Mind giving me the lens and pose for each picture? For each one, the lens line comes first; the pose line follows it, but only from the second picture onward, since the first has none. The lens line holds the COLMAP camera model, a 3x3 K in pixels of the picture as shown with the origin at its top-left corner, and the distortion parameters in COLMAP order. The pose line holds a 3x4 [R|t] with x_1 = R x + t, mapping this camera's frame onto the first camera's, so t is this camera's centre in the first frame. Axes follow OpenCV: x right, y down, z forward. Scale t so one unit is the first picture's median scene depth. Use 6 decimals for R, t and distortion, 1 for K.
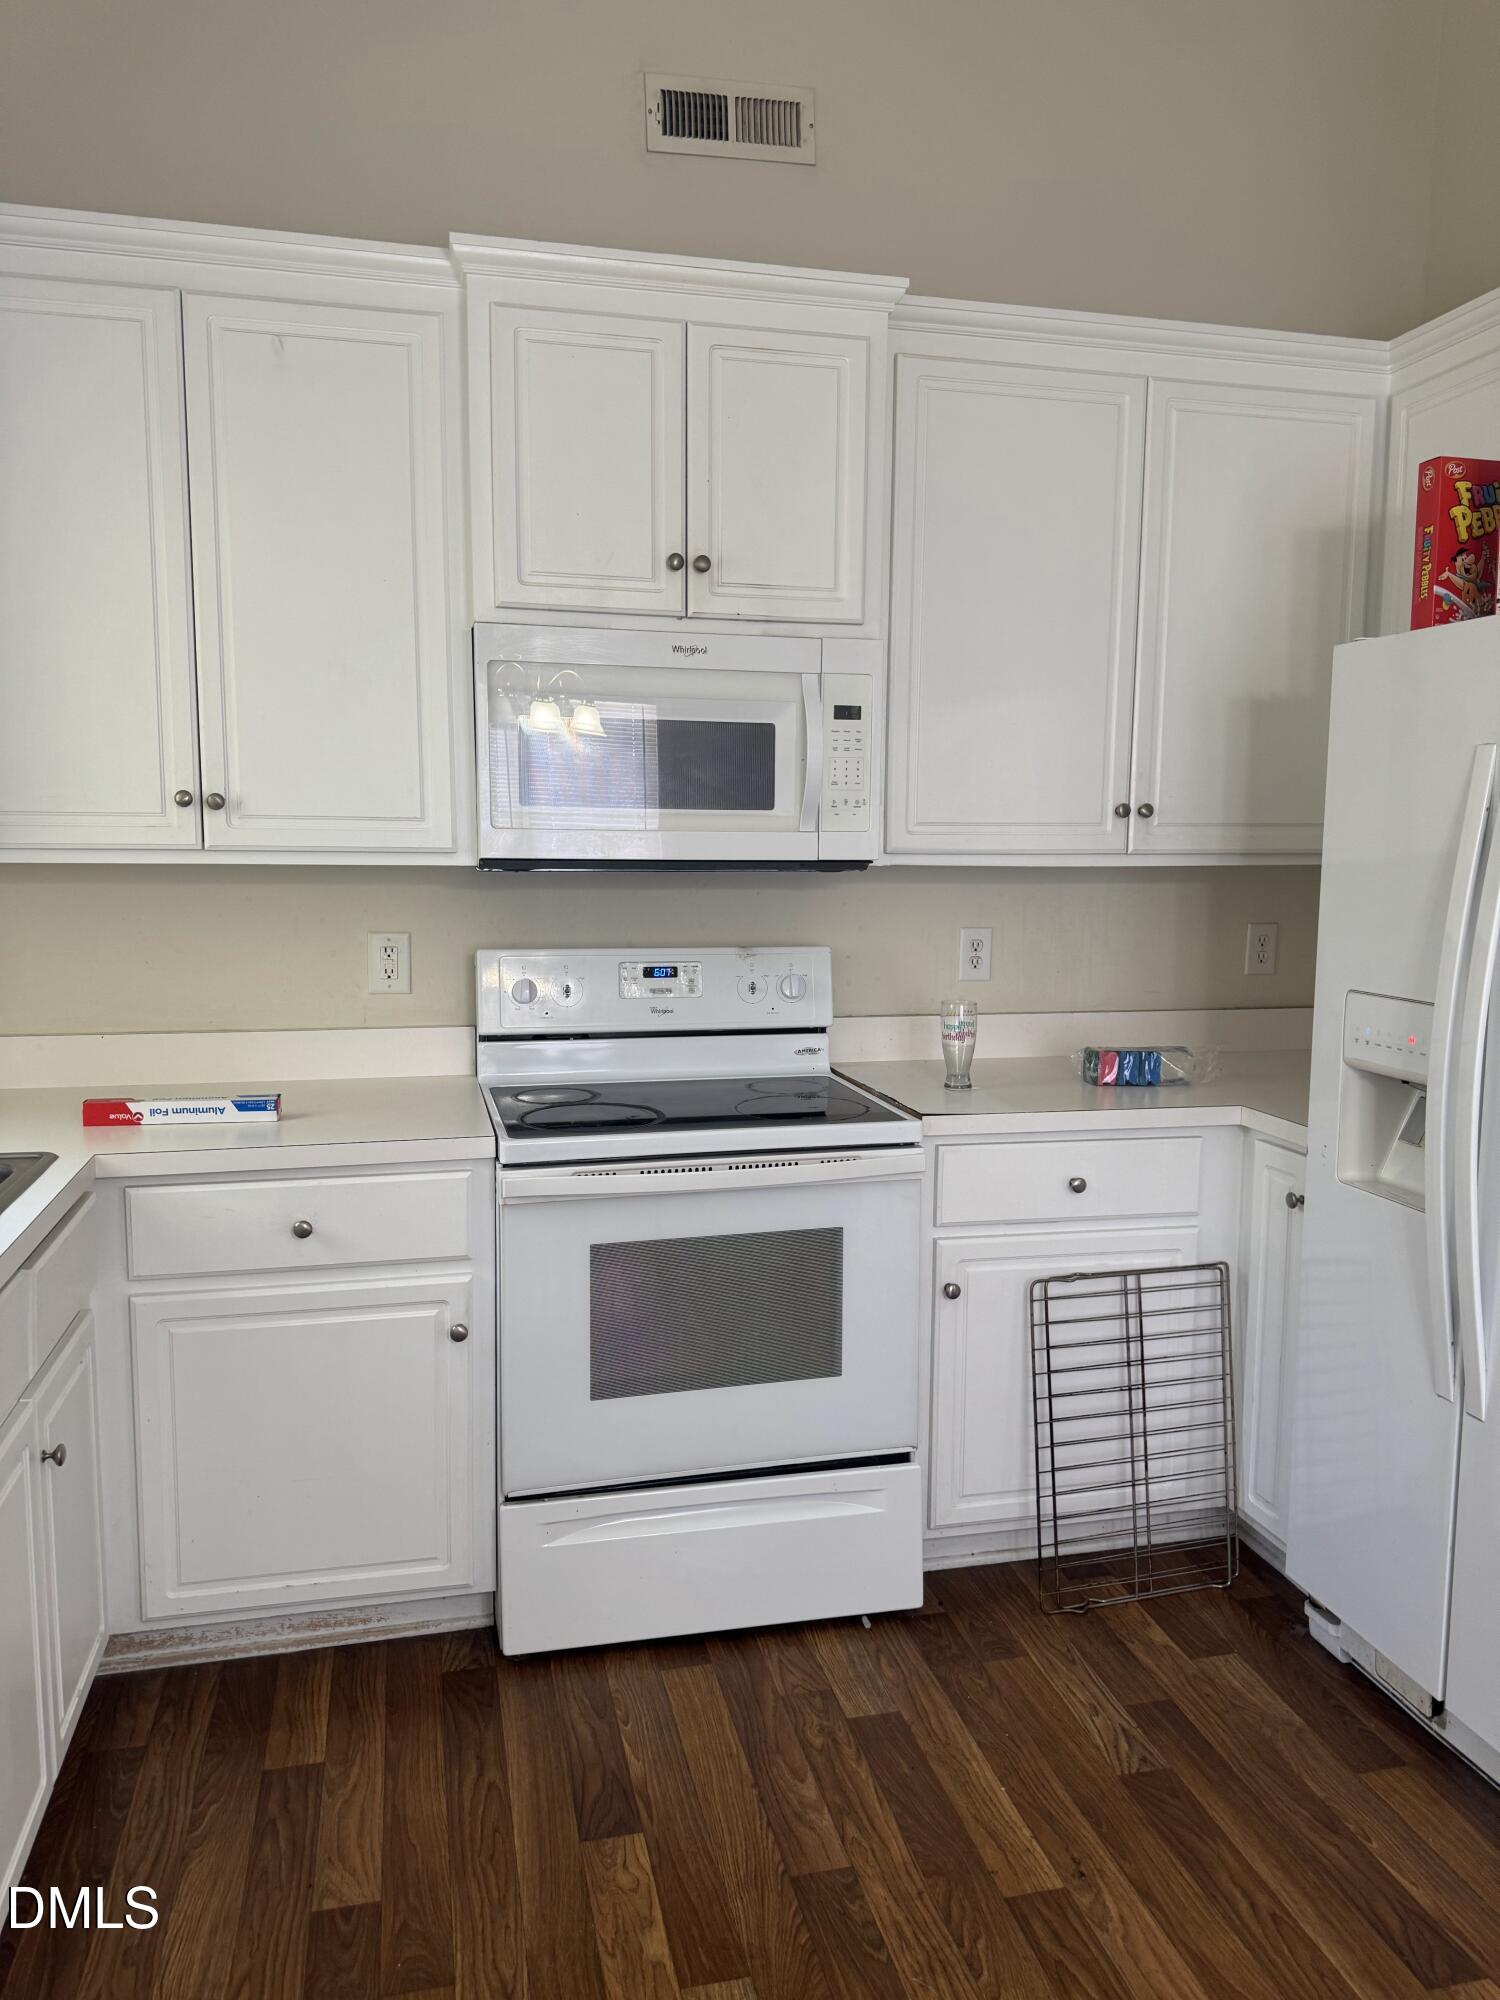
lens RADIAL K [[1385.7, 0, 746.5], [0, 1385.7, 1009.0], [0, 0, 1]] dist [0.026366, -0.046476]
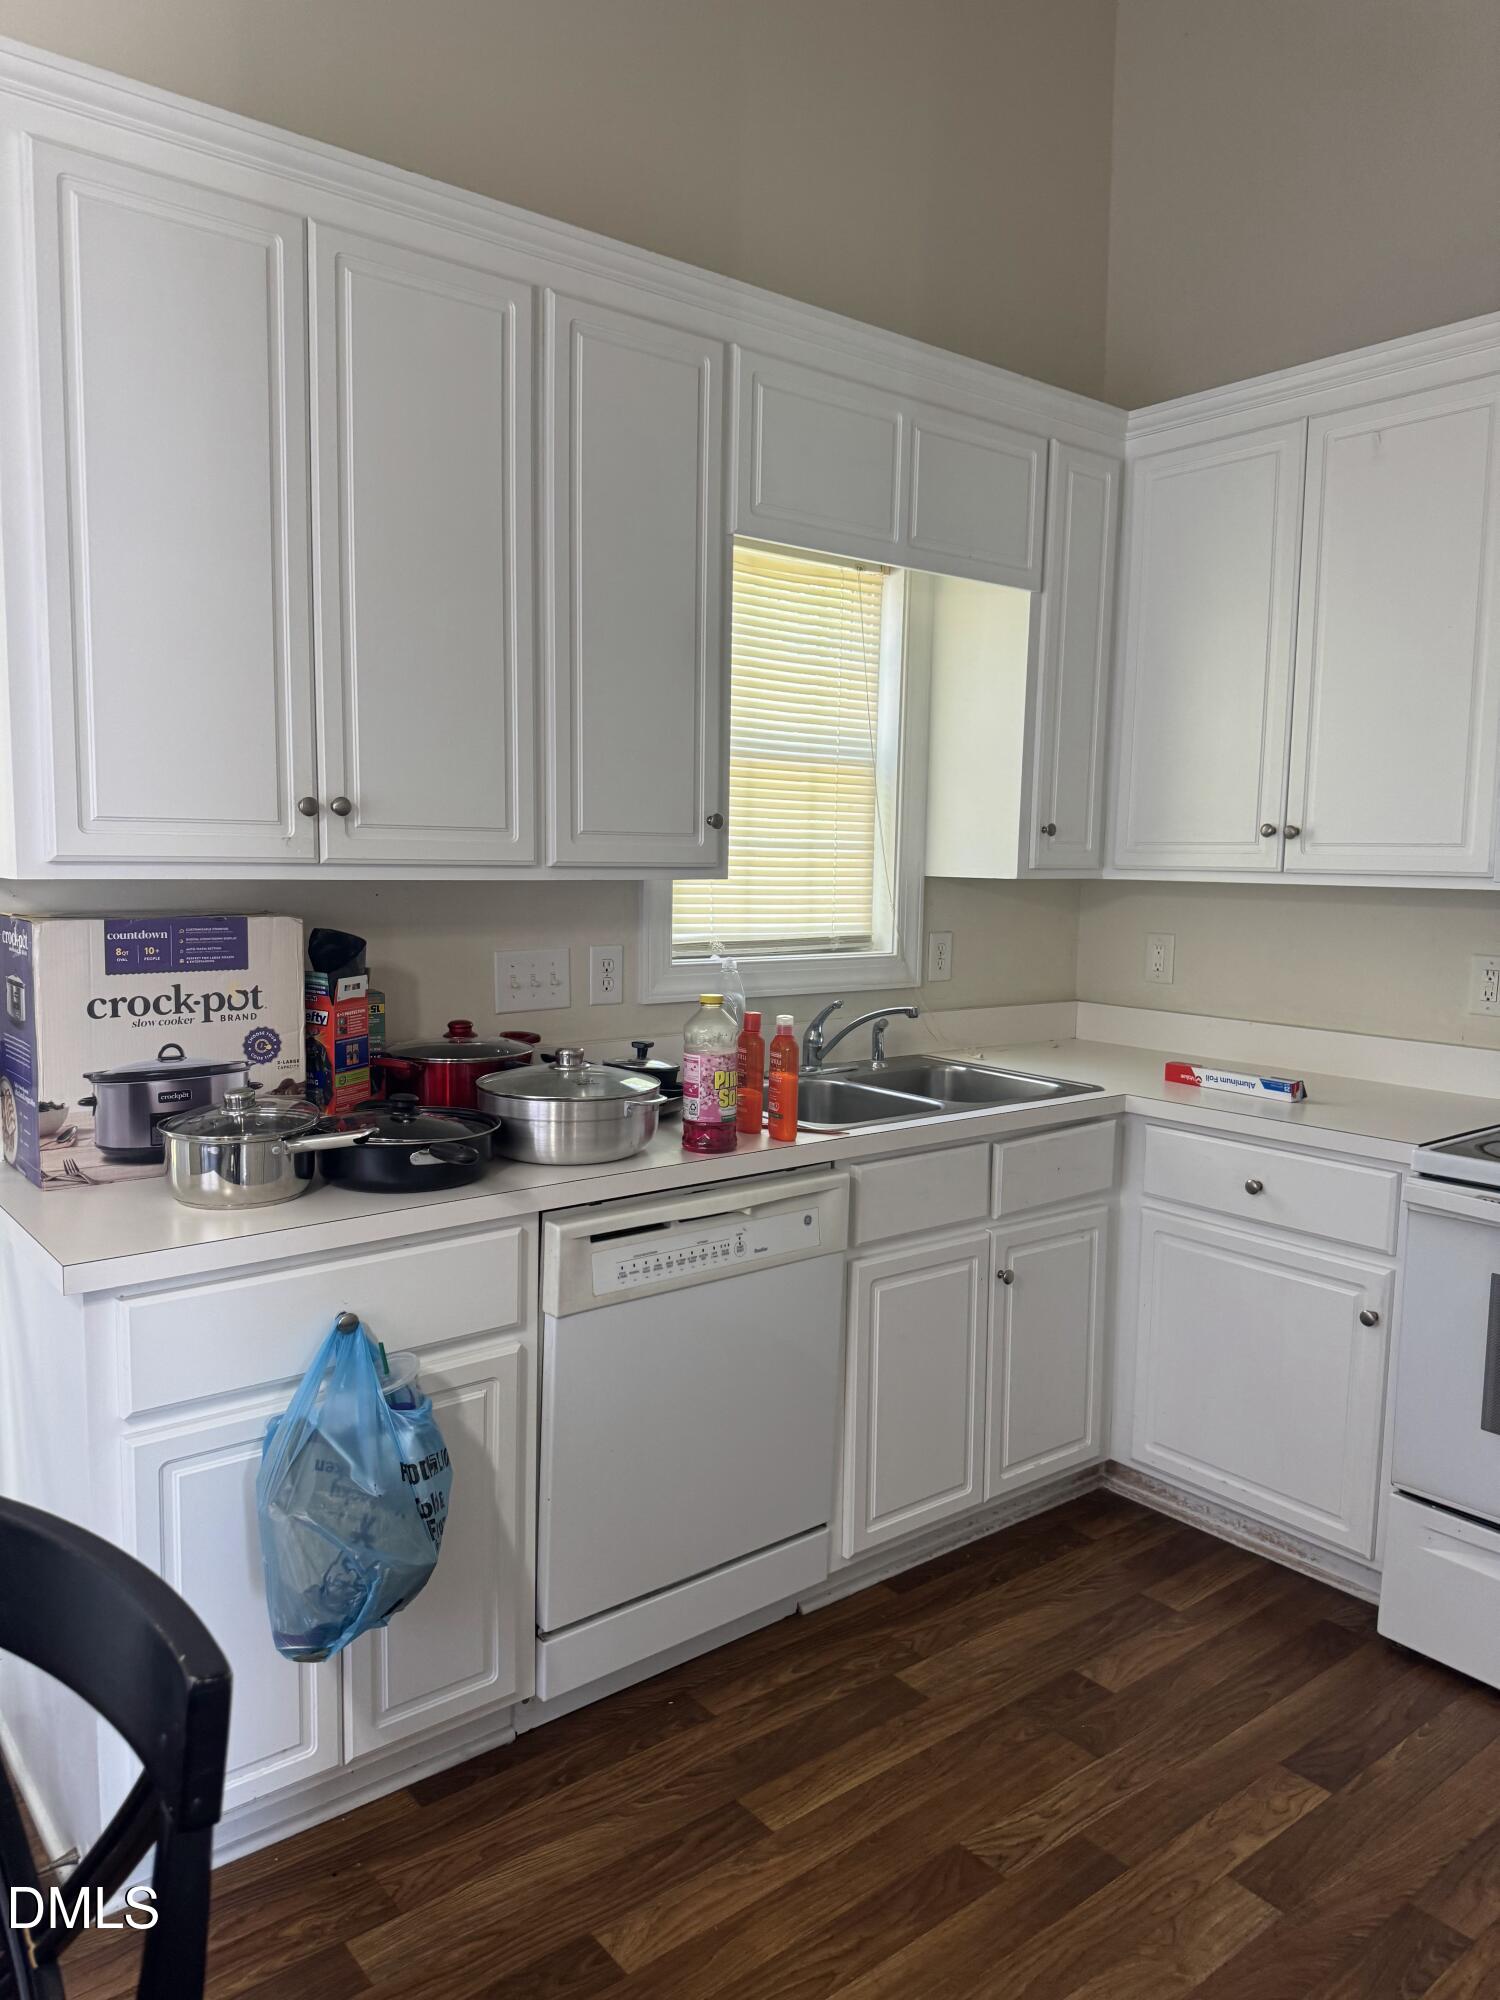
lens RADIAL K [[1385.7, 0, 747.7], [0, 1385.7, 999.0], [0, 0, 1]] dist [0.026366, -0.046476]
pose [[0.426342, 0.095035, -0.899556, 0.526946], [-0.121575, 0.991463, 0.047125, -0.005841], [0.896355, 0.089272, 0.434256, 0.068729]]
